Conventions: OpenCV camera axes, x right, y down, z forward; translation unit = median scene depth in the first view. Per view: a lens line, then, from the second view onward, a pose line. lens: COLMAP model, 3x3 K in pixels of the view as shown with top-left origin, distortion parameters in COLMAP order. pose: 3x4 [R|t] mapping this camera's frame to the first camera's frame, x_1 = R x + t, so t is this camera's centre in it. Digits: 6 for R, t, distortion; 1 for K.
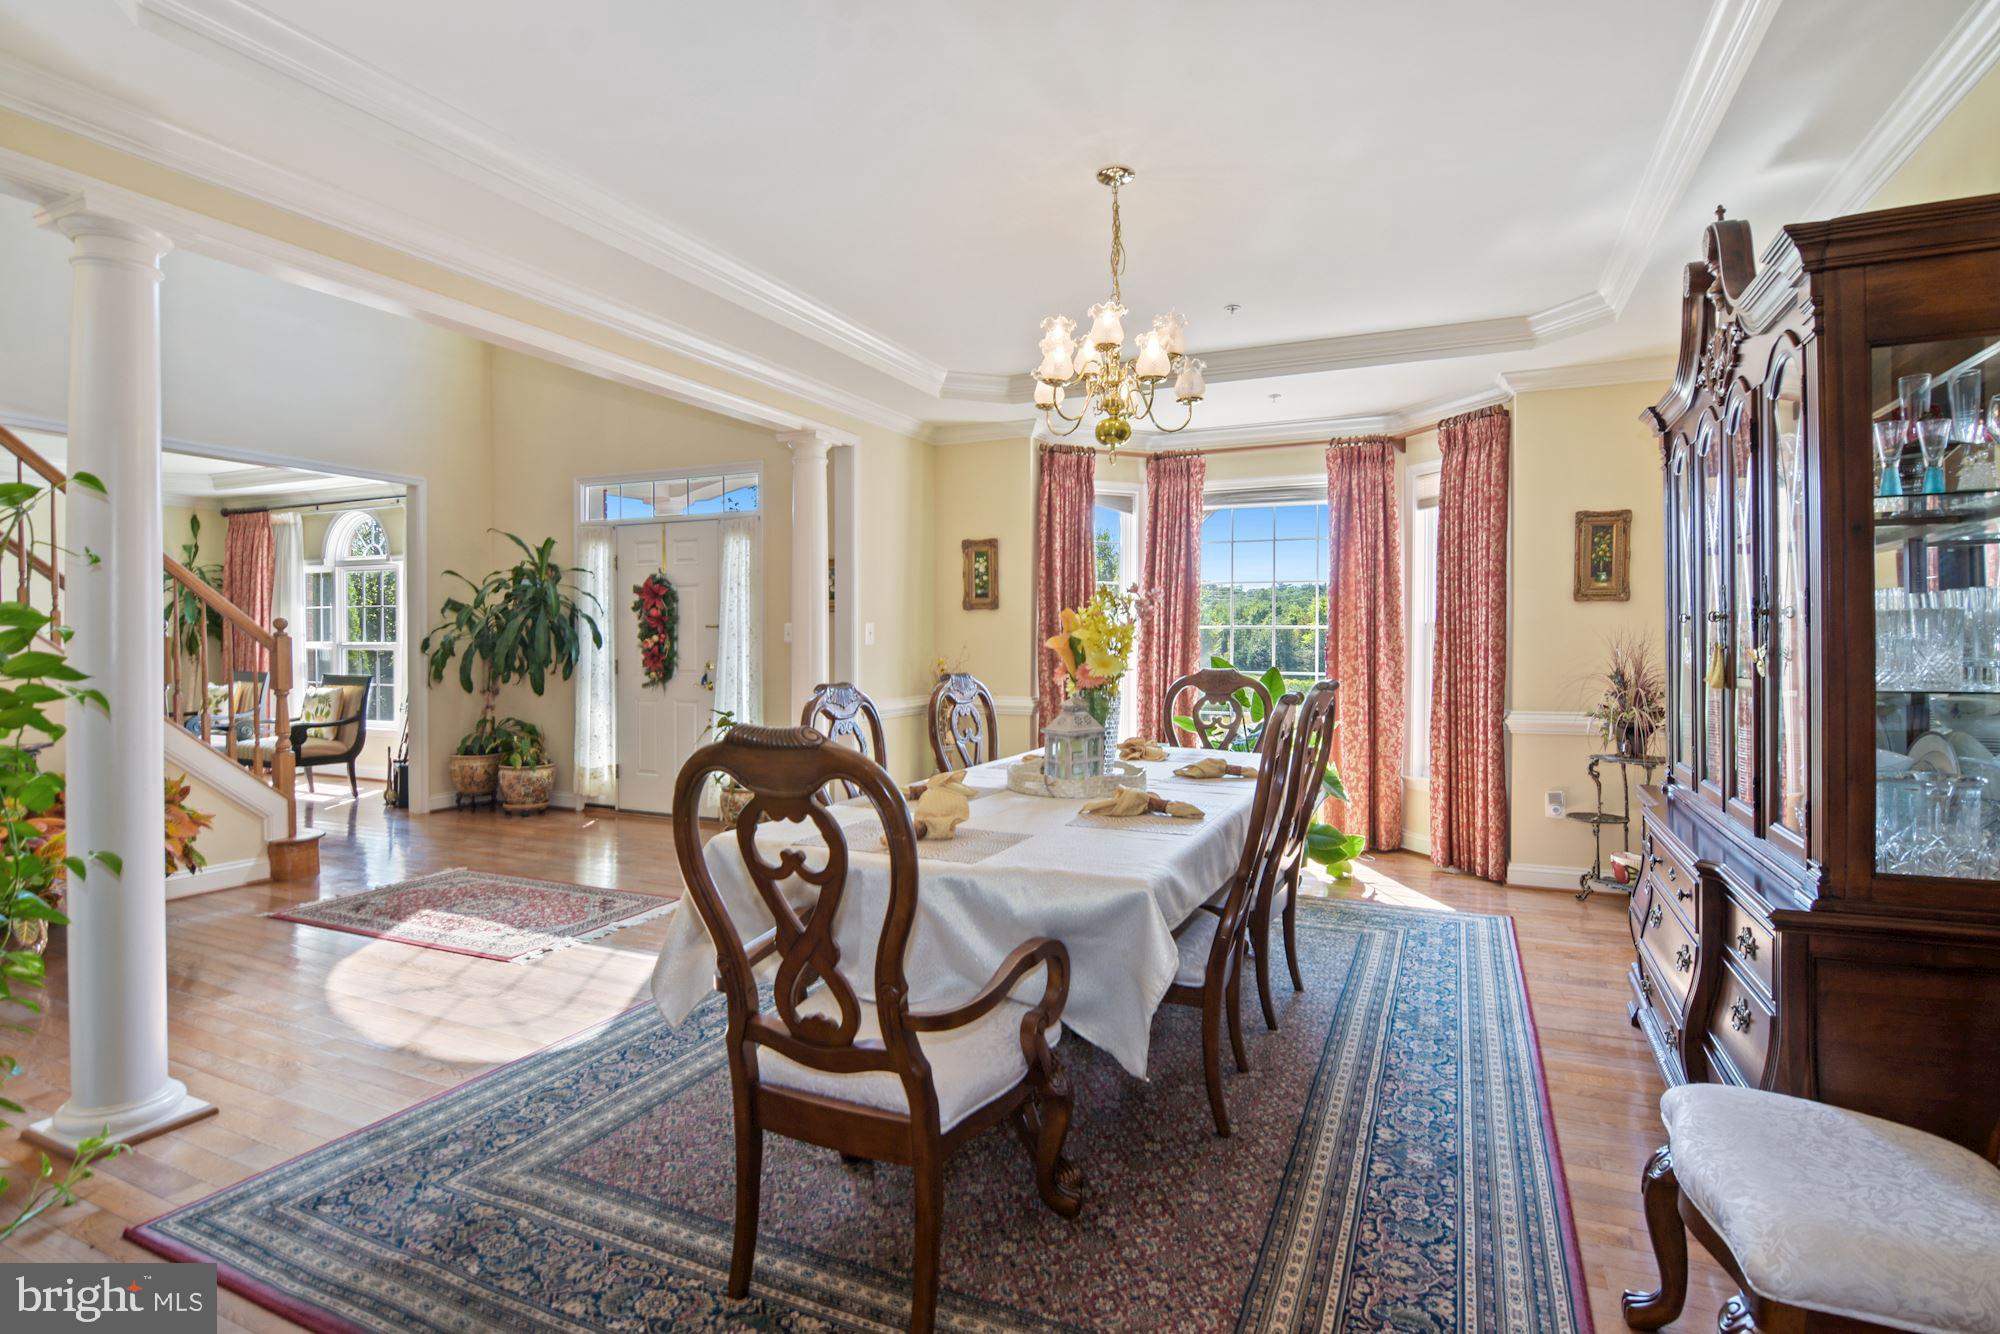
lens RADIAL K [[990.0, 0, 1001.4], [0, 990.0, 639.5], [0, 0, 1]] dist [-0.012522, -0.002085]
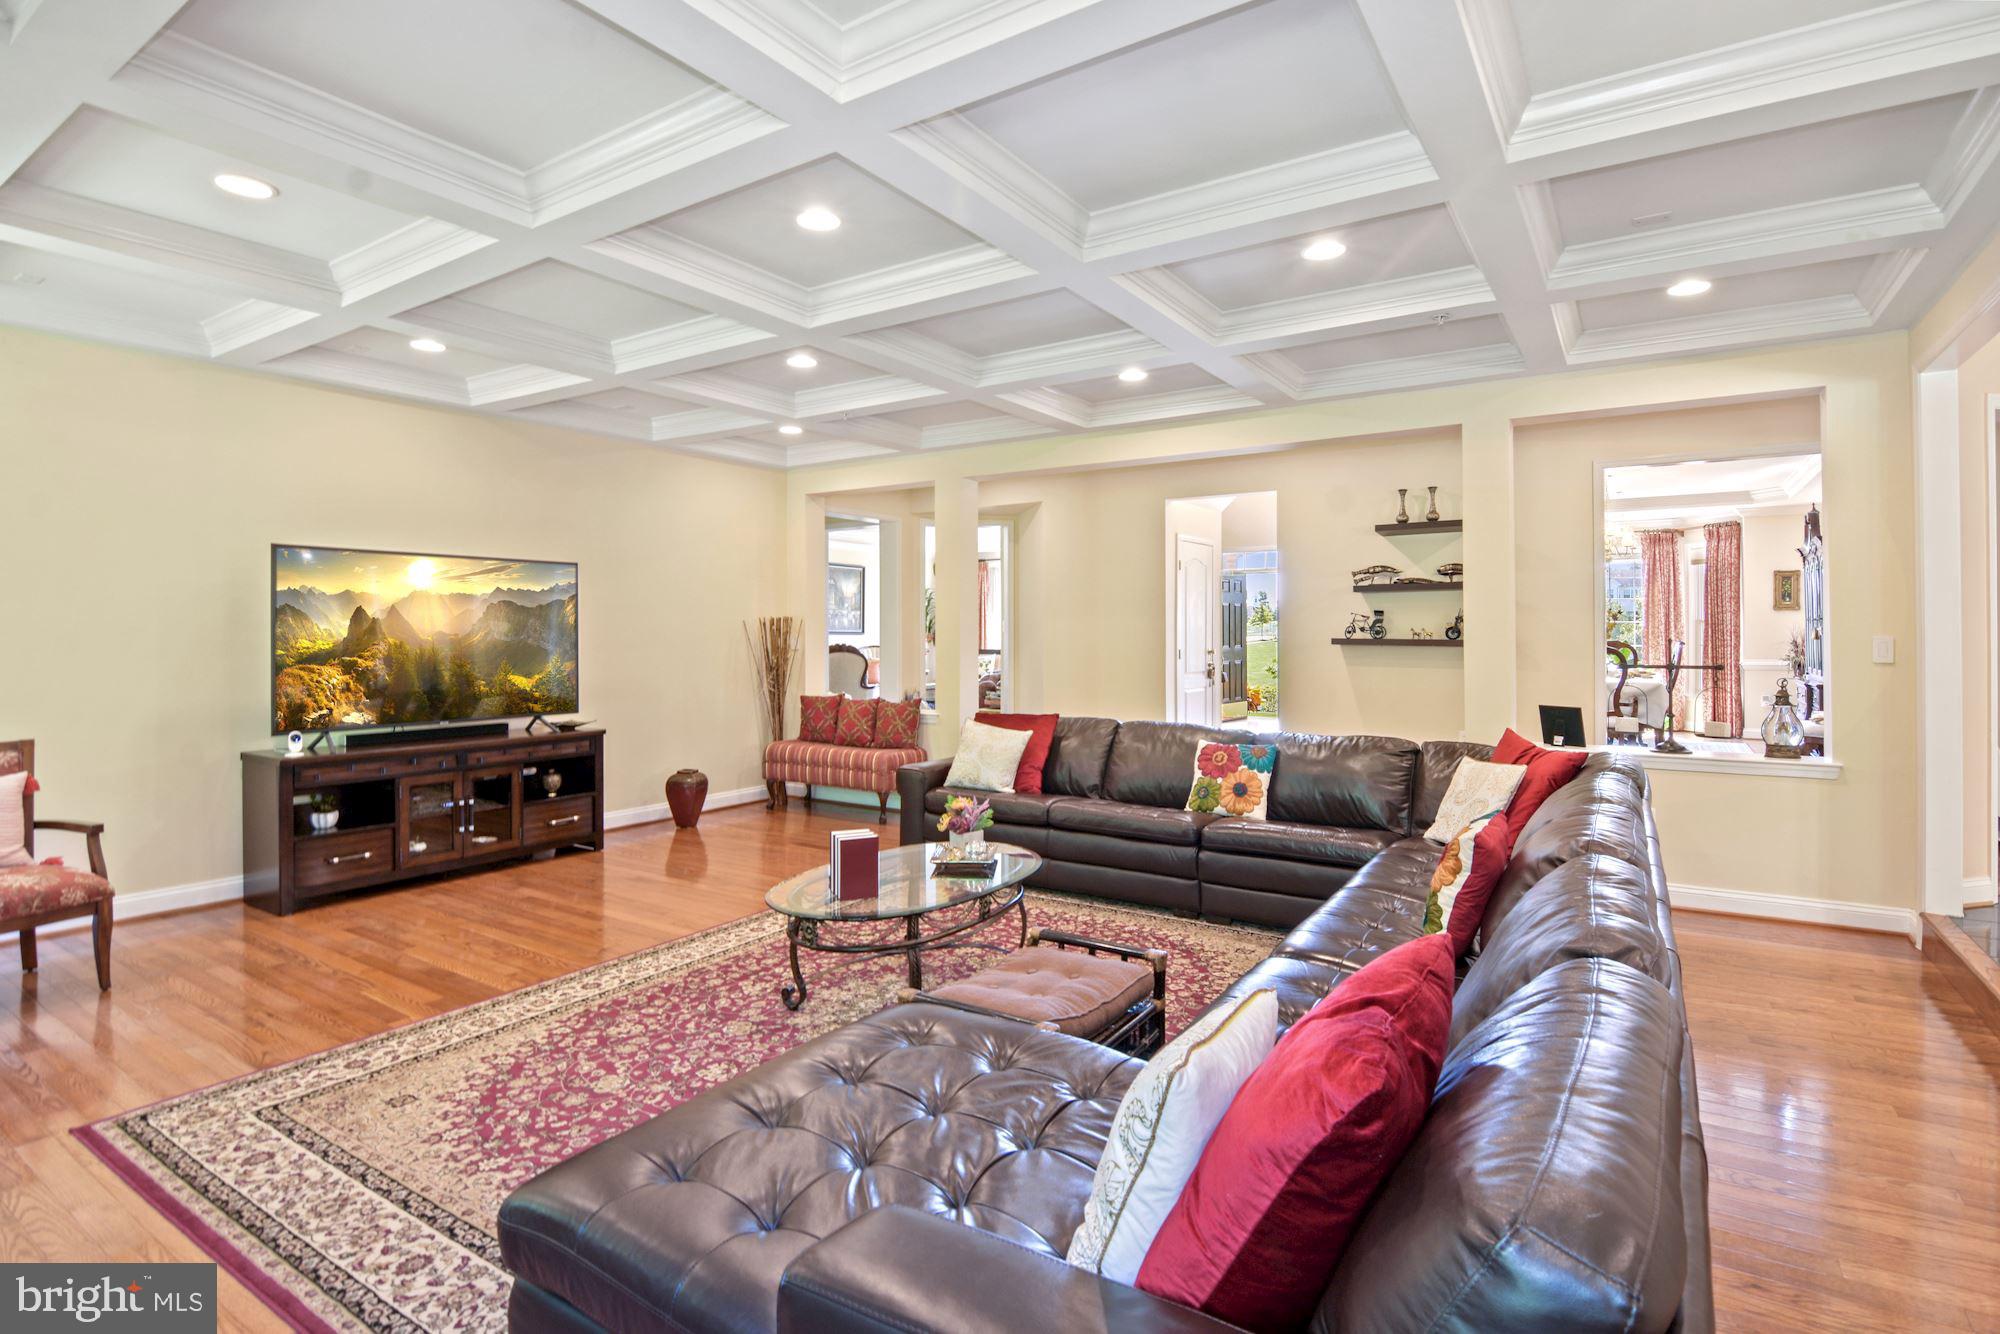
lens RADIAL K [[990.0, 0, 1001.4], [0, 990.0, 639.5], [0, 0, 1]] dist [-0.012522, -0.002085]
pose [[0.988900, -0.005887, -0.148464, -0.697230], [0.006380, 0.999976, 0.002844, 0.009107], [0.148443, -0.003759, 0.988914, -1.243388]]
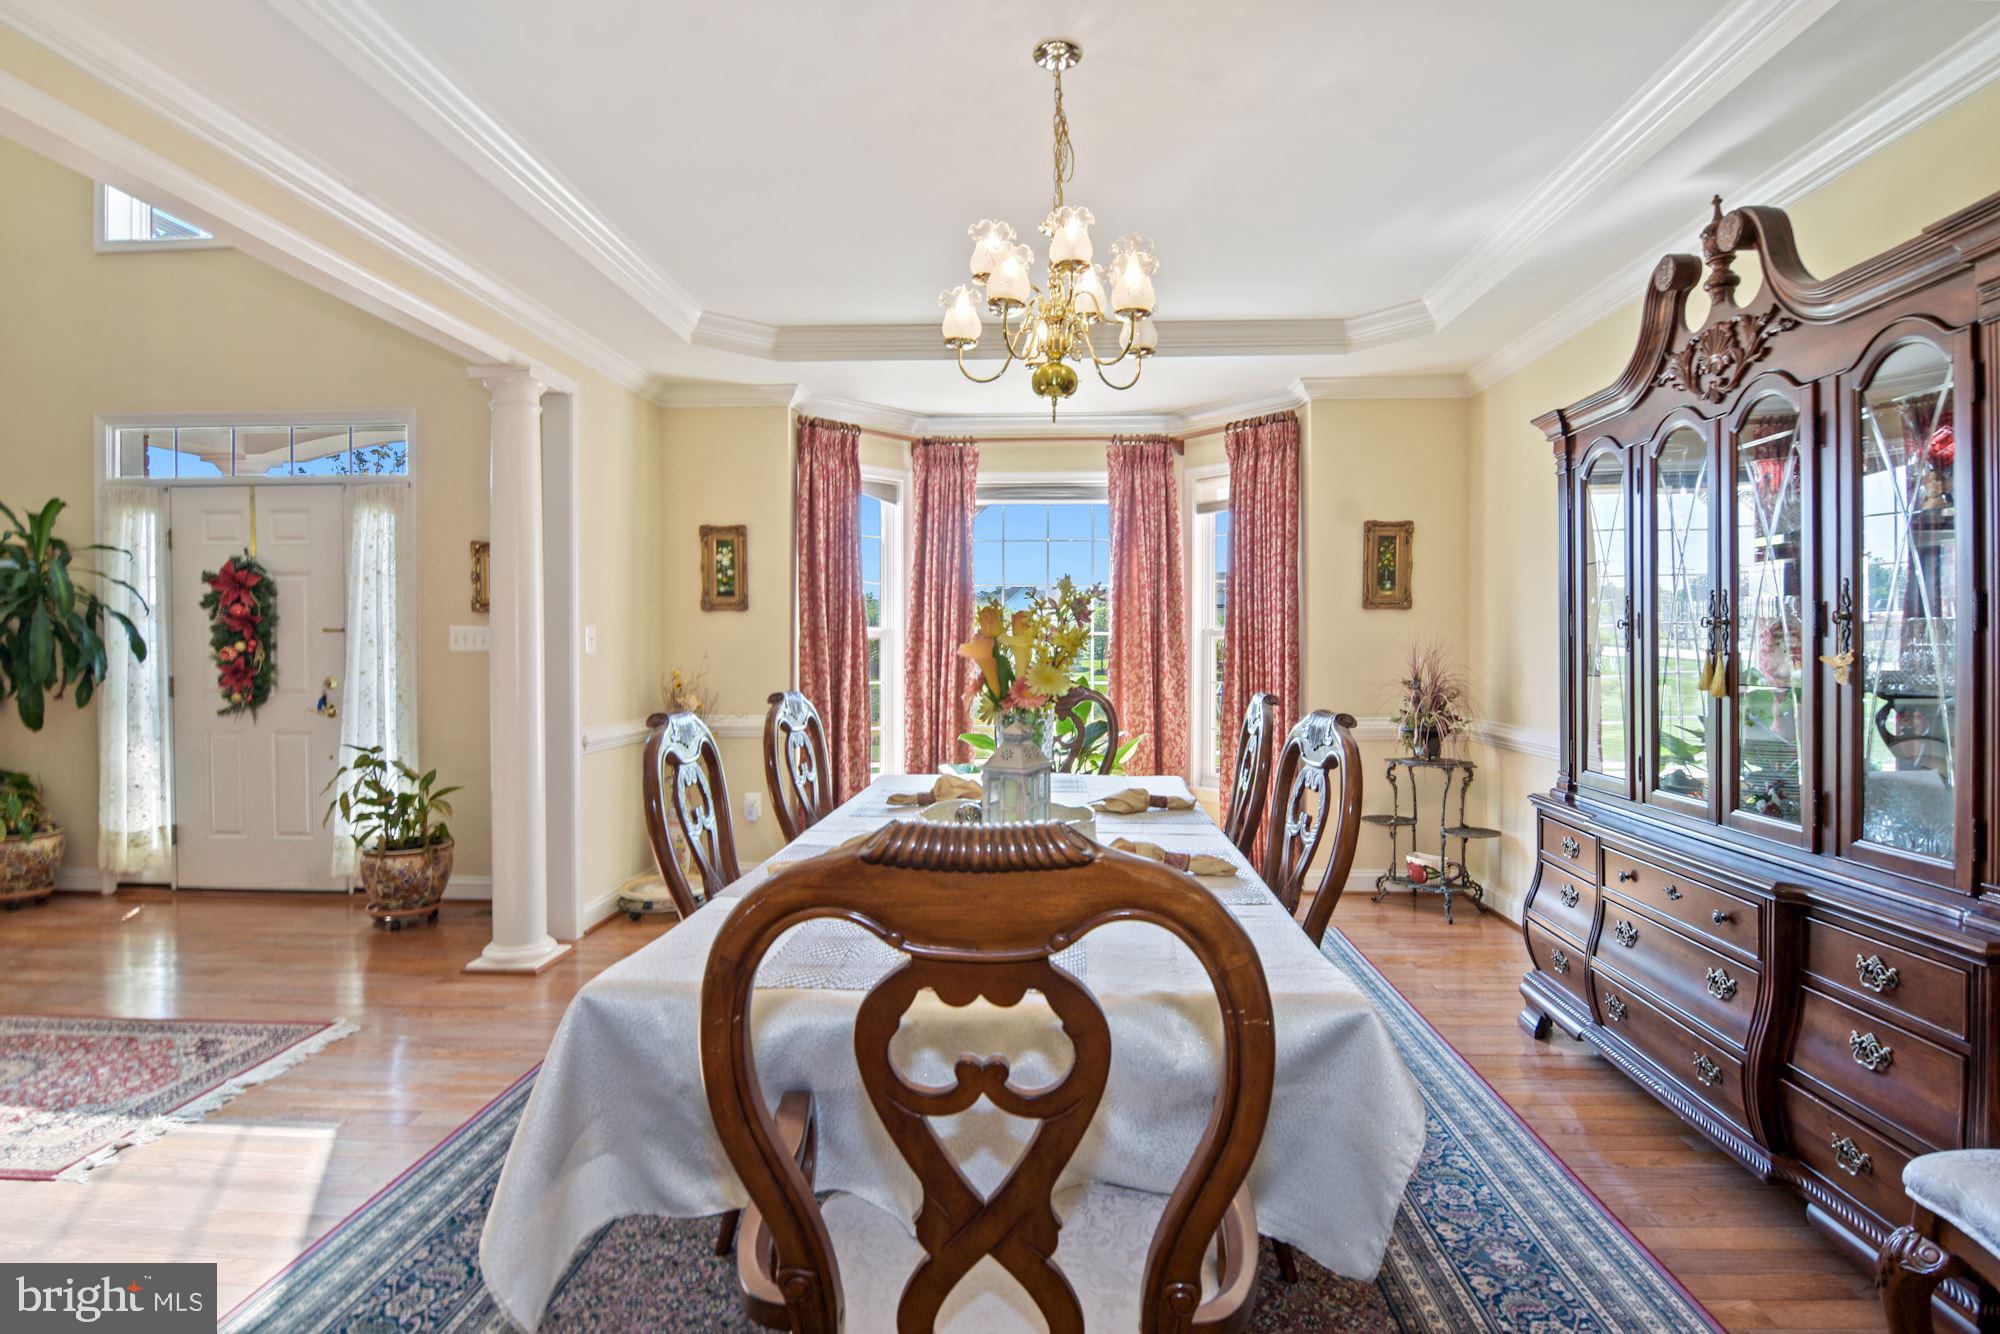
lens RADIAL K [[997.1, 0, 1020.8], [0, 997.1, 657.8], [0, 0, 1]] dist [-0.004180, -0.012972]
pose [[0.927171, -0.005335, 0.374600, -0.111234], [0.001133, 0.999934, 0.011437, -0.000366], [-0.374637, -0.010179, 0.927116, 0.147335]]
